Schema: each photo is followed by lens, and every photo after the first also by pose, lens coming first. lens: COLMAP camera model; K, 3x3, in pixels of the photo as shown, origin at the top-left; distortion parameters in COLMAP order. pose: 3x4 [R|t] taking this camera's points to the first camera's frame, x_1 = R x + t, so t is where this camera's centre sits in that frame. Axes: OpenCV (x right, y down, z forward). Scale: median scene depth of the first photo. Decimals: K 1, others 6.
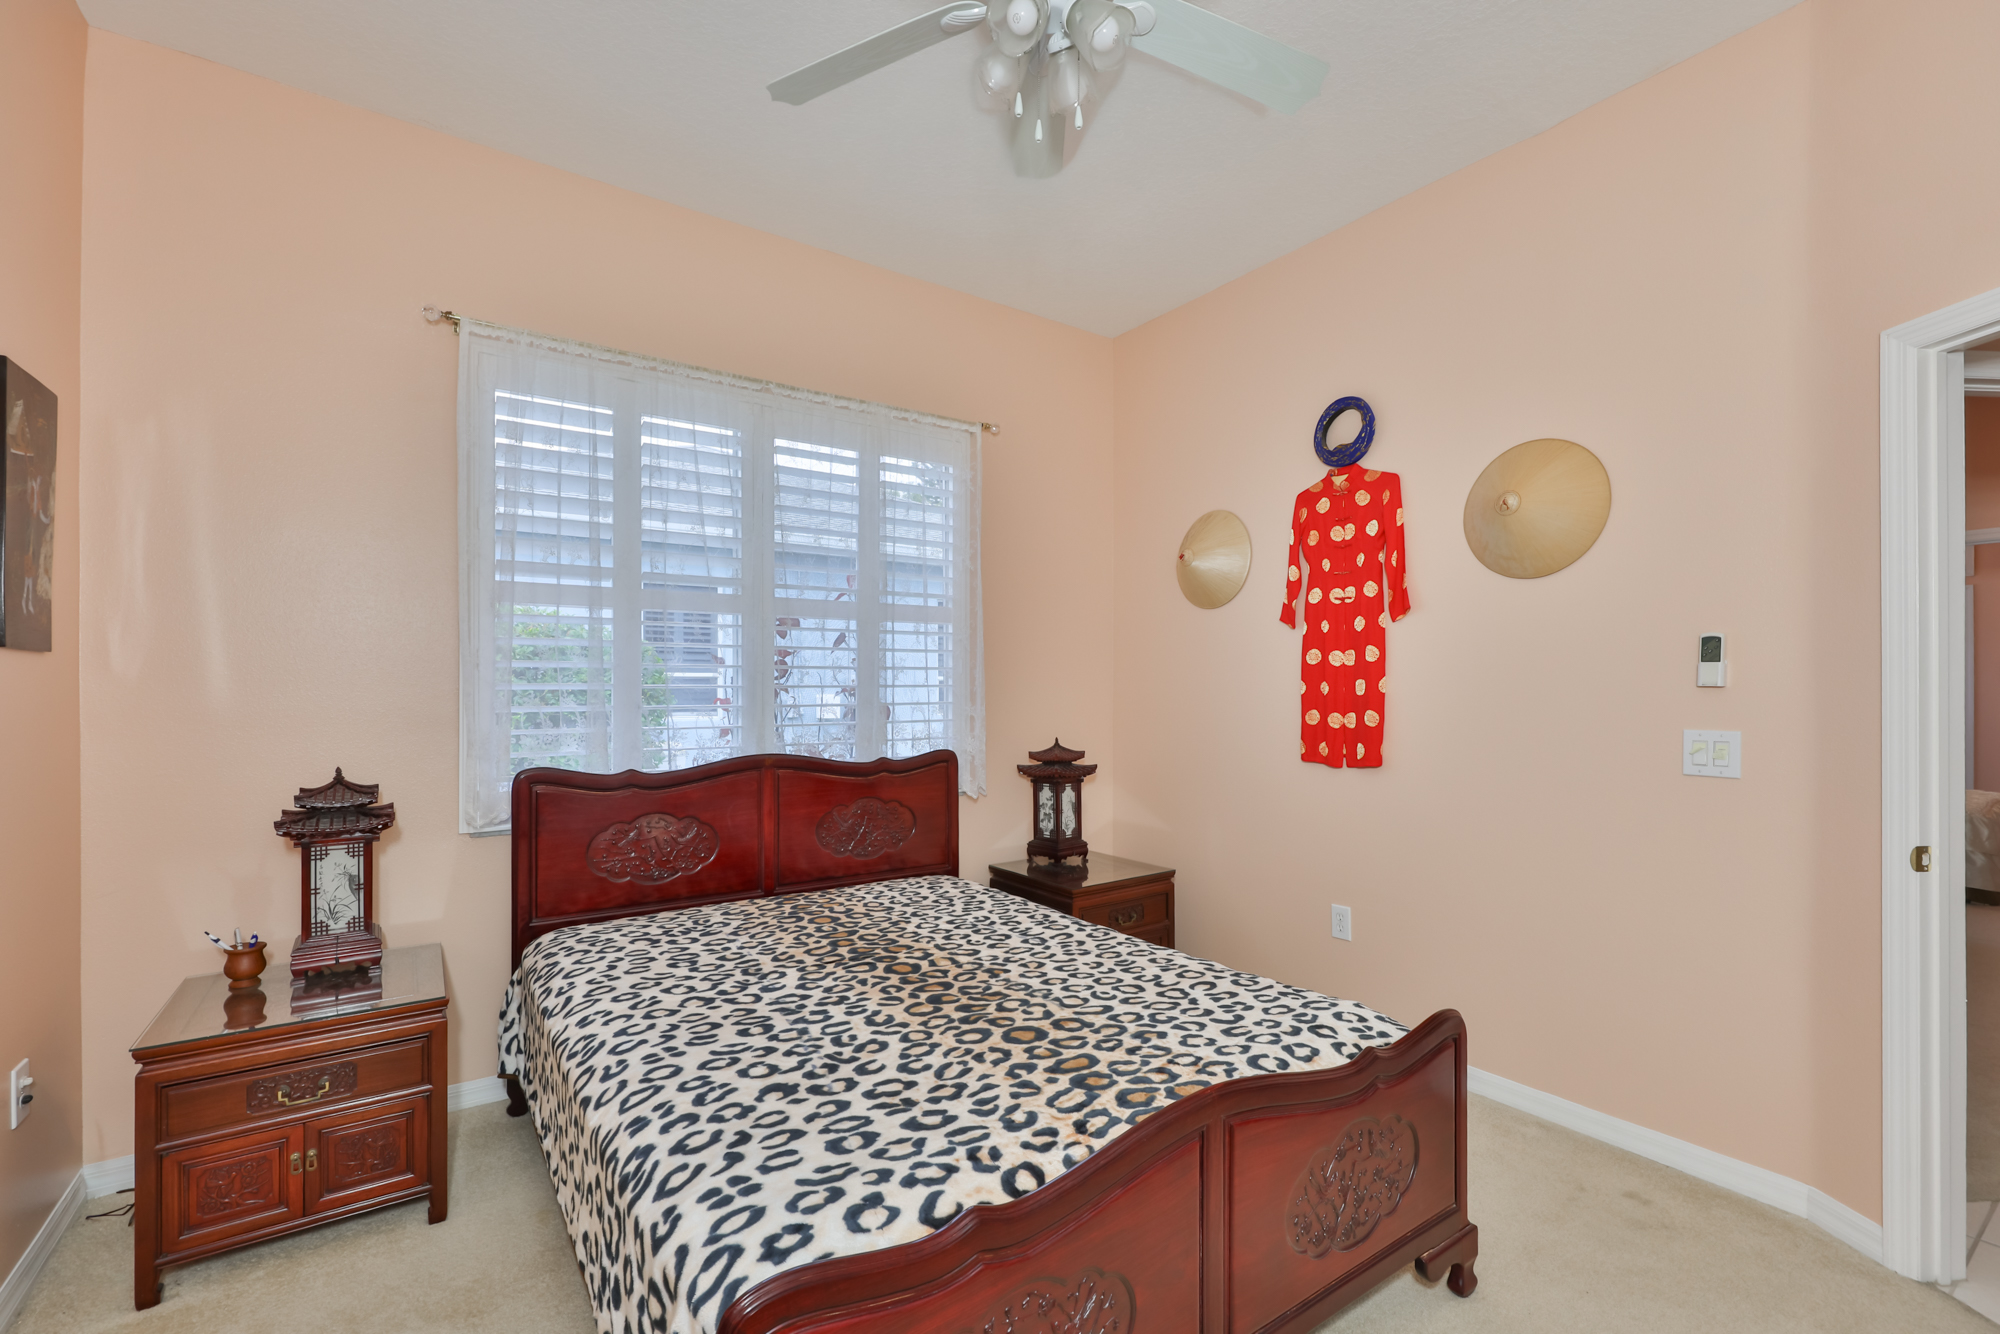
lens RADIAL K [[869.9, 0, 988.4], [0, 869.9, 674.0], [0, 0, 1]] dist [-0.006960, -0.000703]
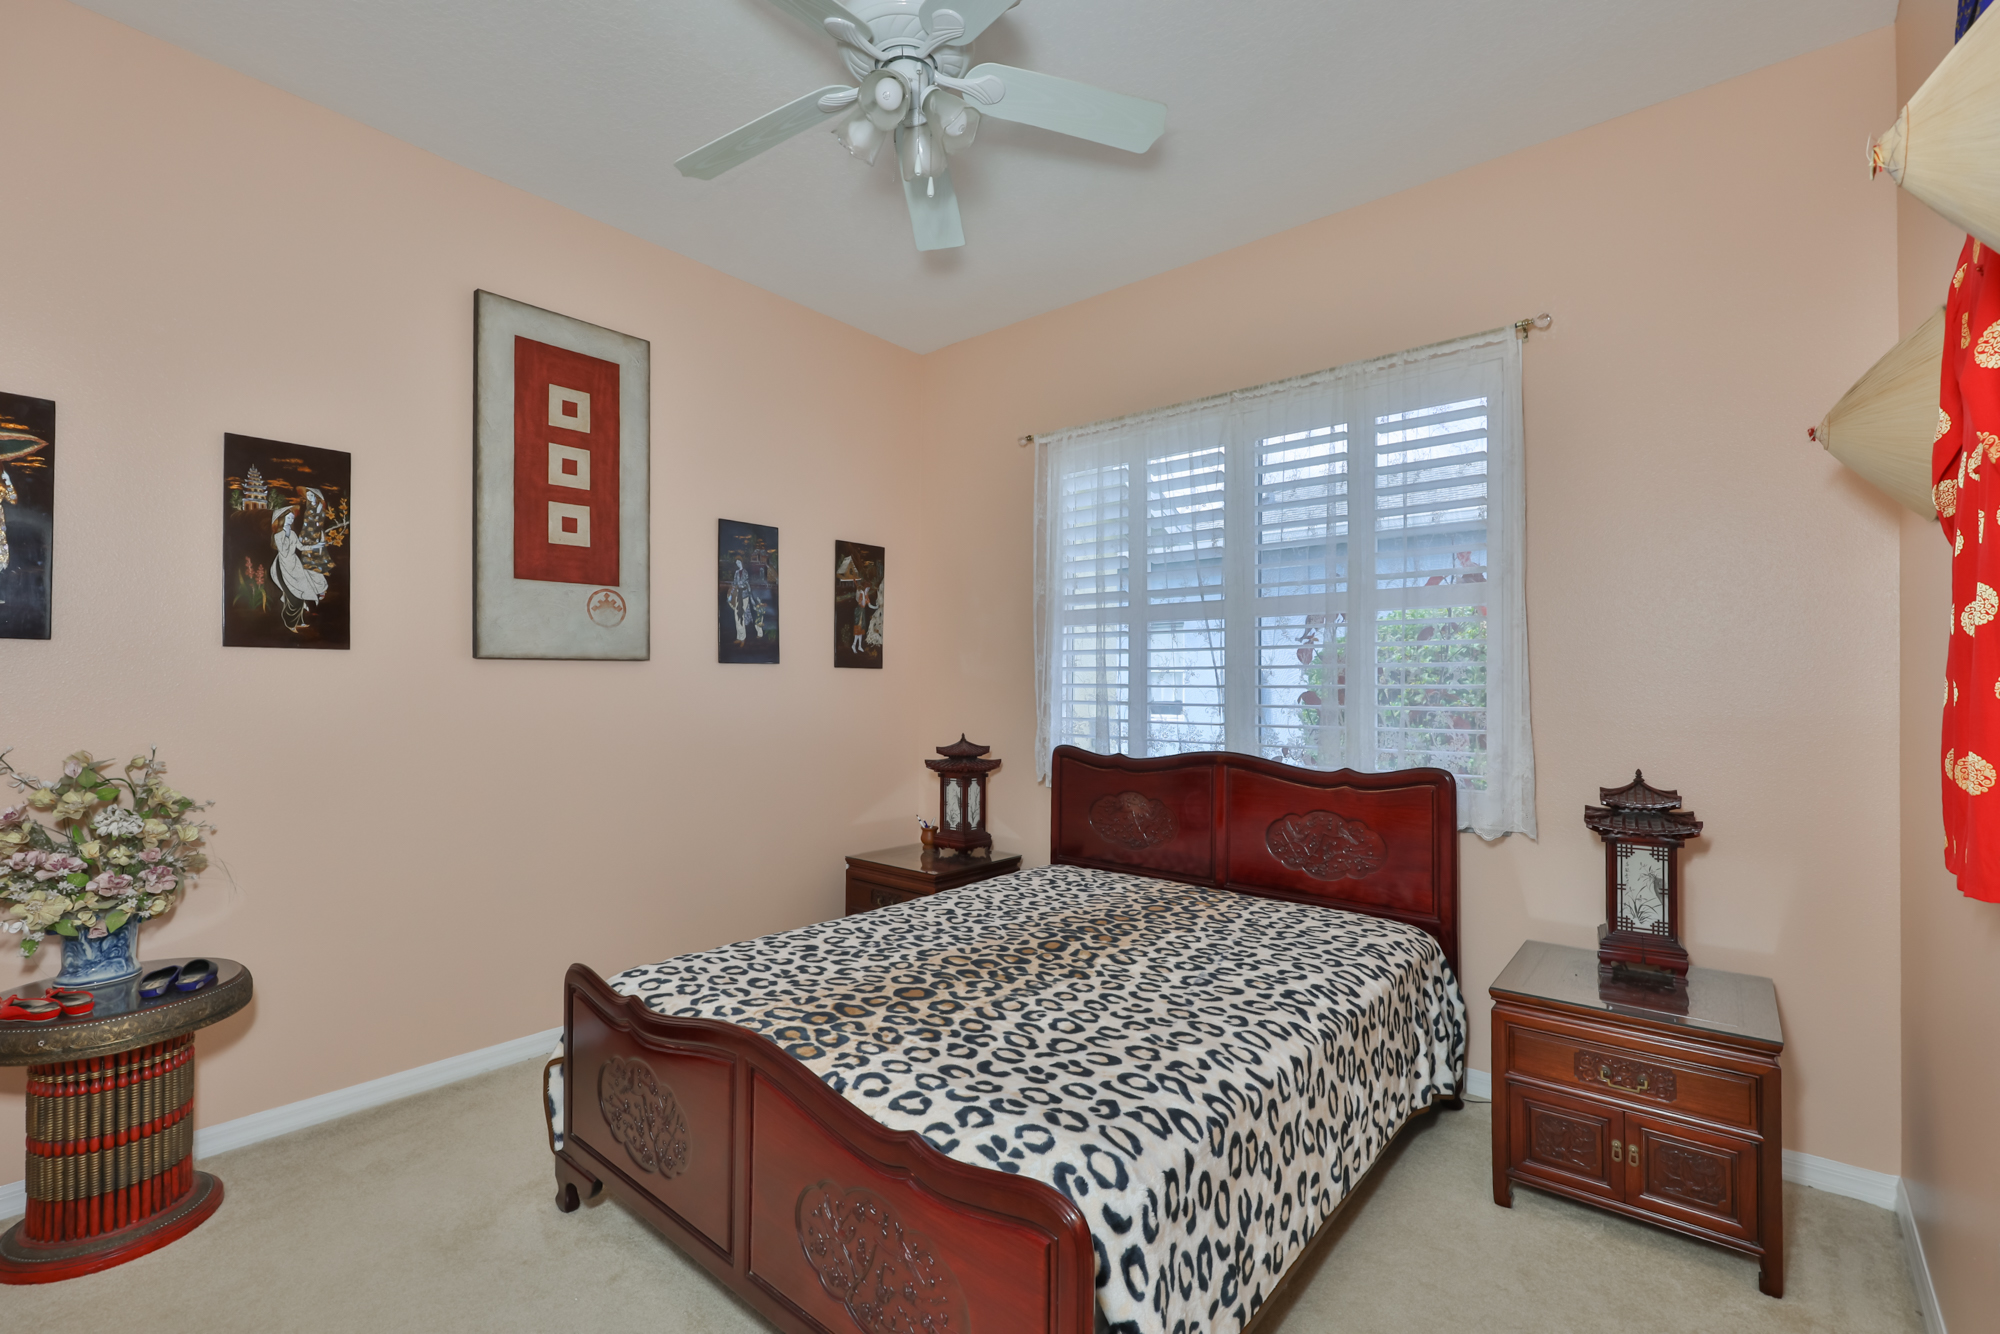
lens RADIAL K [[869.9, 0, 998.7], [0, 869.9, 669.5], [0, 0, 1]] dist [-0.006960, -0.000703]
pose [[0.258783, -0.016290, -0.965798, 1.033967], [0.009320, 0.999853, -0.014367, 0.009417], [0.965890, -0.005284, 0.258897, 0.720380]]
